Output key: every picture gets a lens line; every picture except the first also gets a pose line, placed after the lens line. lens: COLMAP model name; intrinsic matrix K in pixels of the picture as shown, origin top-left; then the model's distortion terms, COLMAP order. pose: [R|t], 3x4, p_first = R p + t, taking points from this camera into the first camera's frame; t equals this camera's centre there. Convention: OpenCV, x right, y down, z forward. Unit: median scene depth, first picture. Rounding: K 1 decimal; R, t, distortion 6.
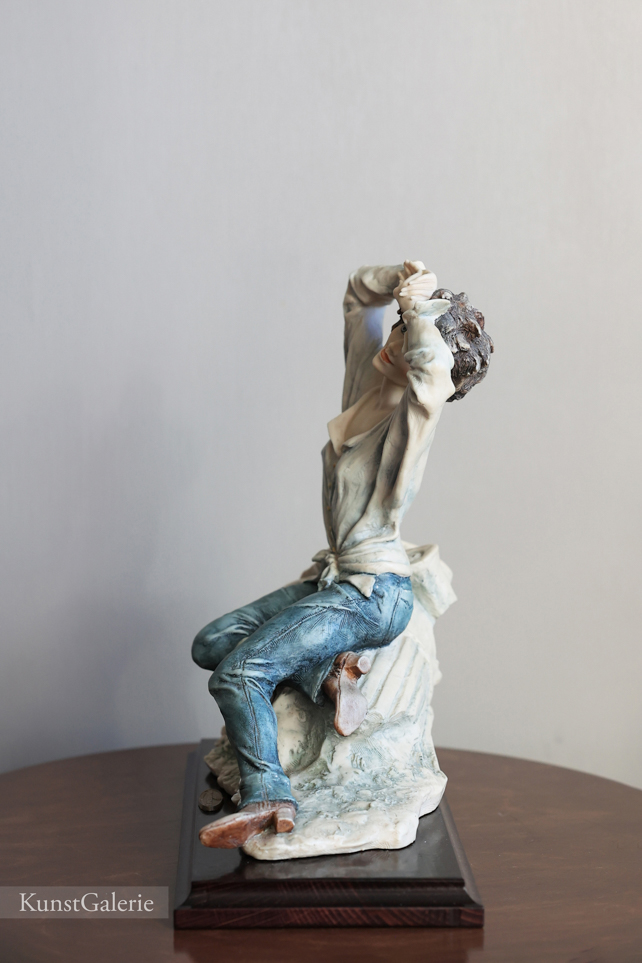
lens RADIAL K [[2211.1, 0, 320.3], [0, 2211.1, 479.8], [0, 0, 1]] dist [-0.079336, 0.000000]
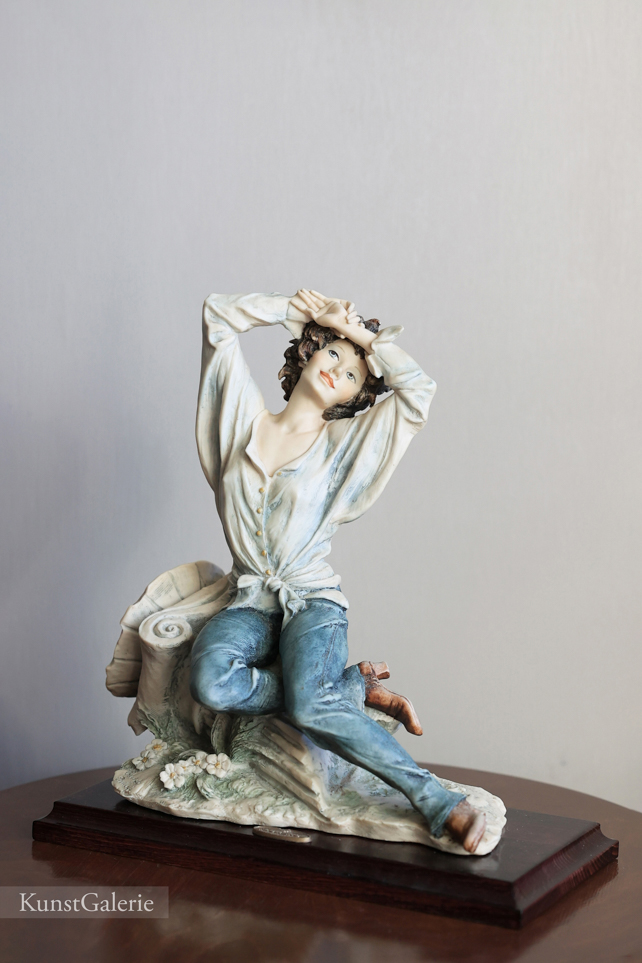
lens RADIAL K [[2211.1, 0, 319.4], [0, 2211.1, 479.4], [0, 0, 1]] dist [-0.079336, 0.000000]
pose [[0.483976, -0.095675, 0.869835, -0.945465], [0.084960, 0.994447, 0.062110, -0.079349], [-0.870947, 0.043842, 0.489417, 0.519187]]
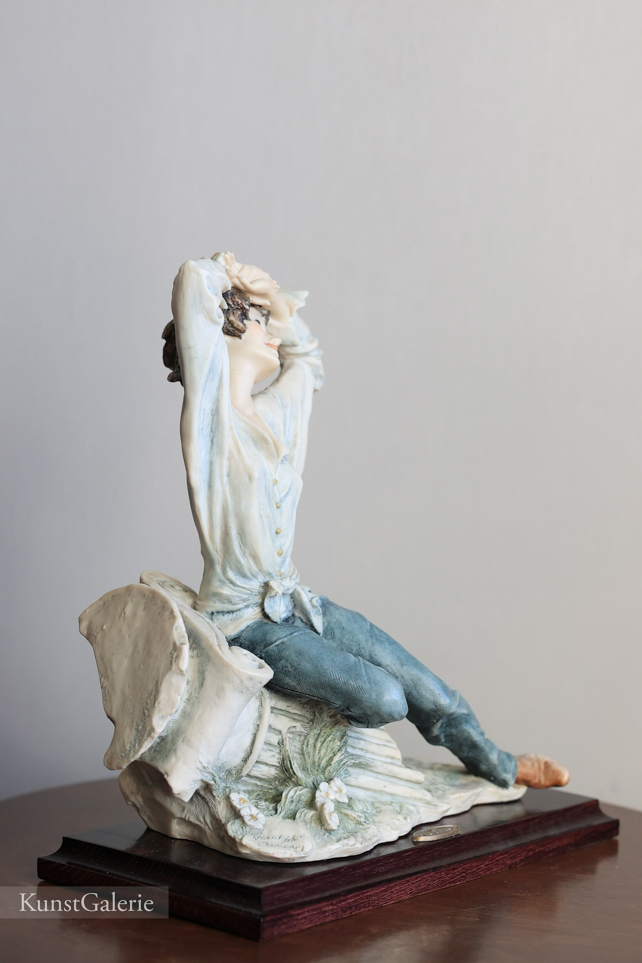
lens RADIAL K [[2468.8, 0, 321.0], [0, 2468.8, 482.2], [0, 0, 1]] dist [-0.121127, 0.000000]
pose [[-0.740493, -0.100051, 0.664575, -0.734211], [0.045019, 0.979251, 0.197586, -0.222227], [-0.670554, 0.176229, -0.720625, 1.862543]]
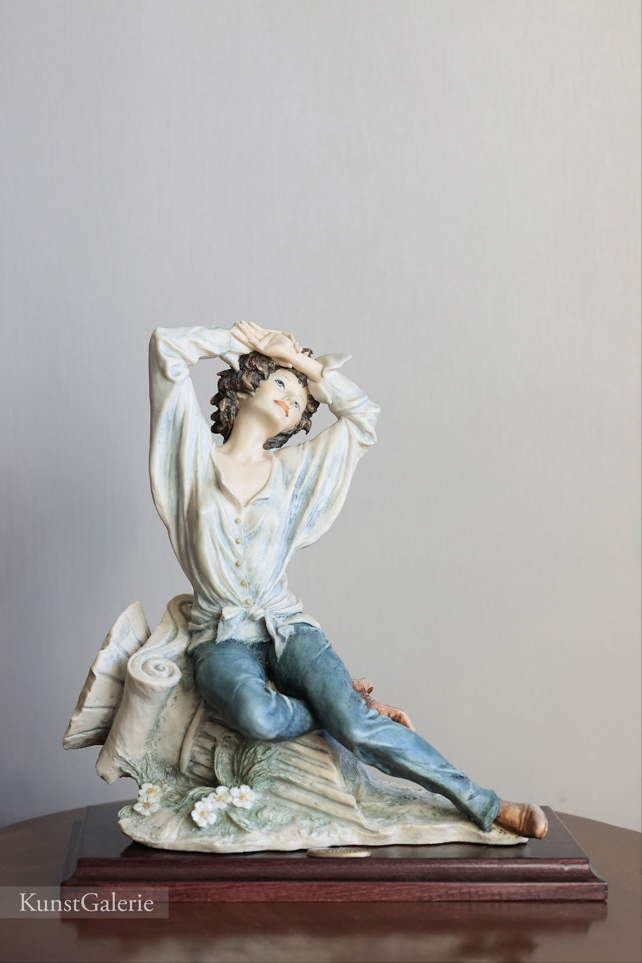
lens RADIAL K [[2292.3, 0, 302.8], [0, 2292.3, 440.4], [0, 0, 1]] dist [-0.114376, 0.000000]
pose [[-0.017681, -0.061659, 0.997941, -1.144502], [0.117964, 0.990997, 0.063320, -0.116788], [-0.992860, 0.118840, -0.010248, 1.063442]]
